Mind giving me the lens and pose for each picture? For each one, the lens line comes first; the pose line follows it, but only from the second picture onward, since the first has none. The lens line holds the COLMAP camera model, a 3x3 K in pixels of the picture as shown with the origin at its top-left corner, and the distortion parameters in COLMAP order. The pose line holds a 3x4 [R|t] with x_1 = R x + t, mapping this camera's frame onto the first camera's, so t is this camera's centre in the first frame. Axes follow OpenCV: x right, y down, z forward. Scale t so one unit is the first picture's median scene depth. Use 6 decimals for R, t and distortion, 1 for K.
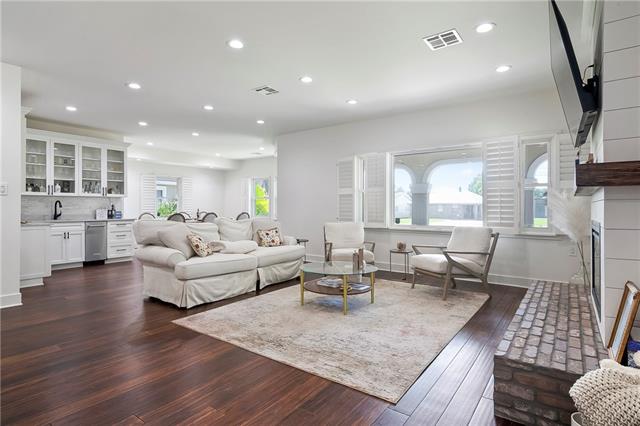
lens RADIAL K [[349.1, 0, 317.2], [0, 349.1, 209.2], [0, 0, 1]] dist [0.034429, 0.000456]
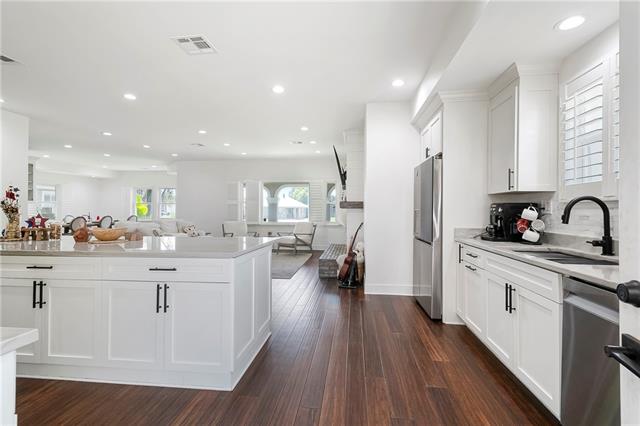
lens RADIAL K [[307.7, 0, 317.7], [0, 307.7, 212.8], [0, 0, 1]] dist [-0.001911, -0.000123]
pose [[0.875895, -0.002420, 0.482496, -0.312627], [-0.000520, 0.999982, 0.005959, -0.013459], [-0.482501, -0.005470, 0.875878, -0.527017]]
